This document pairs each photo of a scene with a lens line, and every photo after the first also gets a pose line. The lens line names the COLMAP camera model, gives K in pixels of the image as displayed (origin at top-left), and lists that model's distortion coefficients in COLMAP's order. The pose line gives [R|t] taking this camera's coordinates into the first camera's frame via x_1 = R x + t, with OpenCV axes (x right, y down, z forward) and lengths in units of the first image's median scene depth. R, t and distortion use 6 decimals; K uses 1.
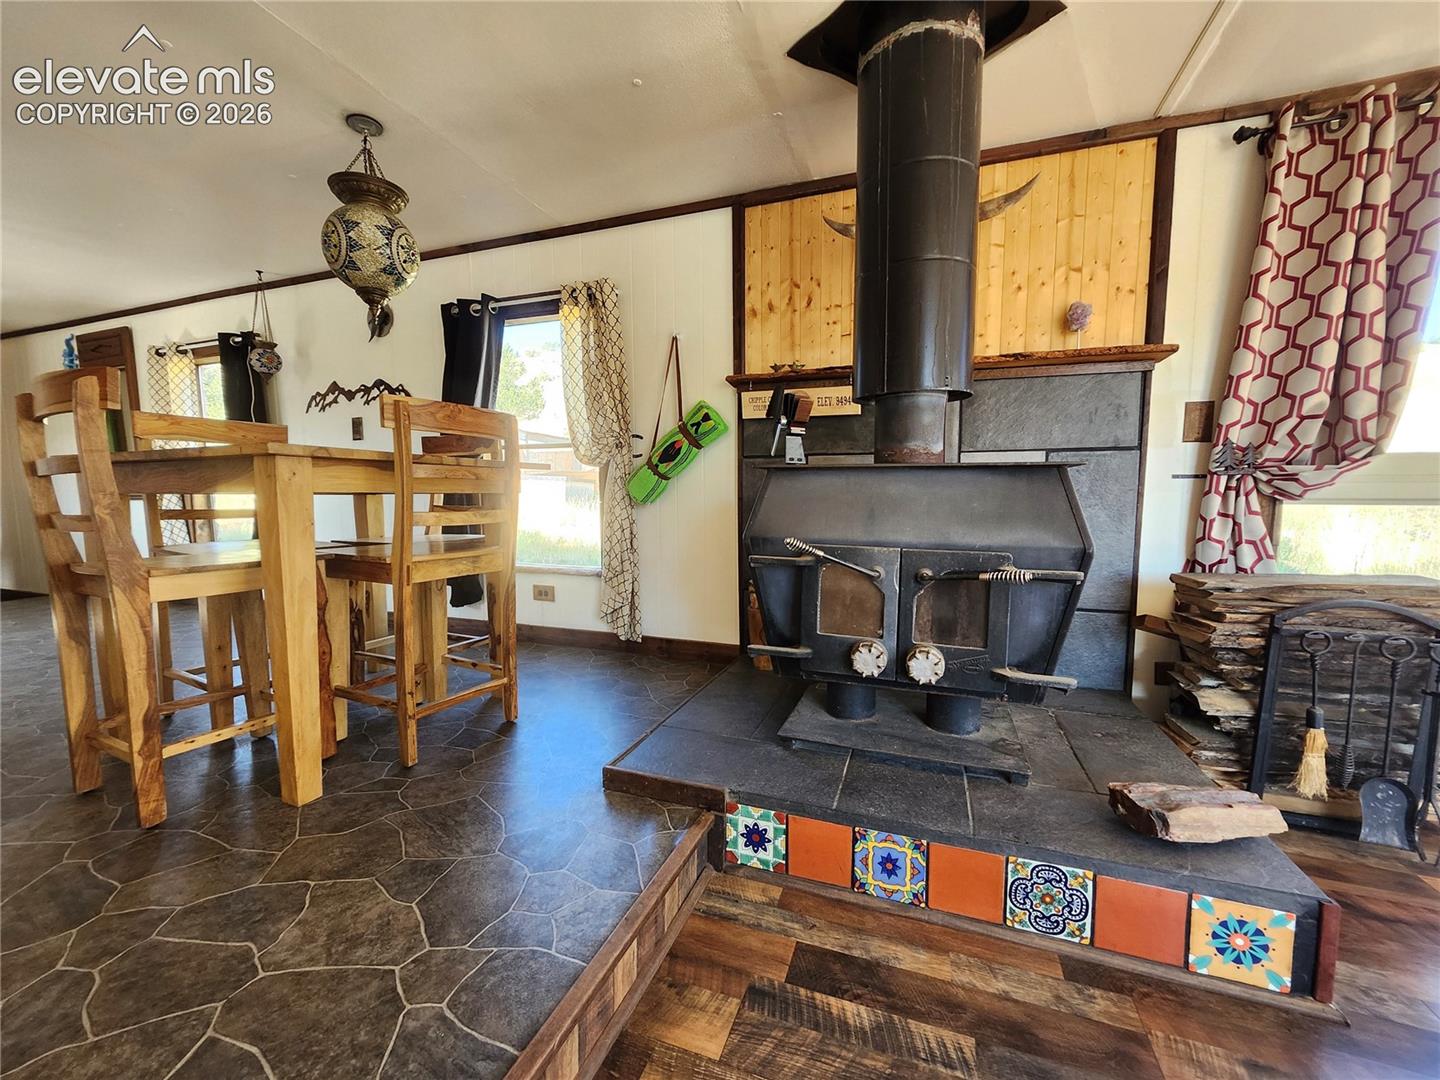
lens RADIAL K [[573.7, 0, 722.8], [0, 573.7, 542.0], [0, 0, 1]] dist [0.003288, -0.001212]
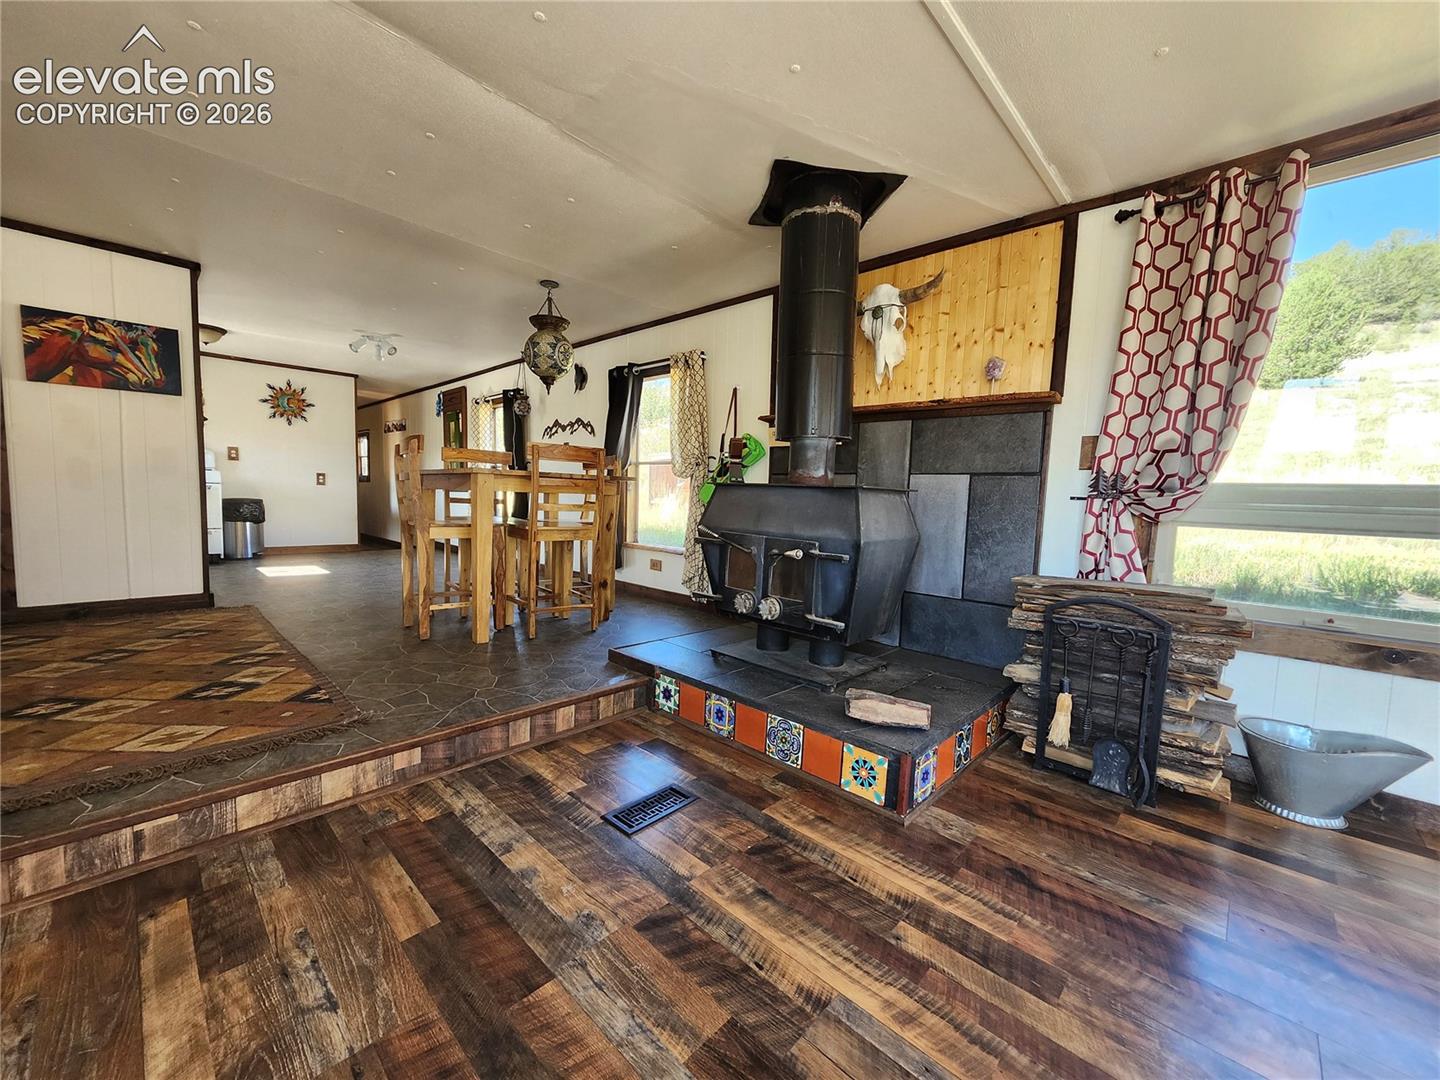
lens RADIAL K [[573.7, 0, 719.7], [0, 573.7, 541.7], [0, 0, 1]] dist [0.003288, -0.001212]
pose [[0.914488, 0.063687, -0.399570, 0.631381], [-0.066845, 0.997745, 0.006042, 0.018595], [0.399054, 0.021184, 0.916683, -0.404140]]
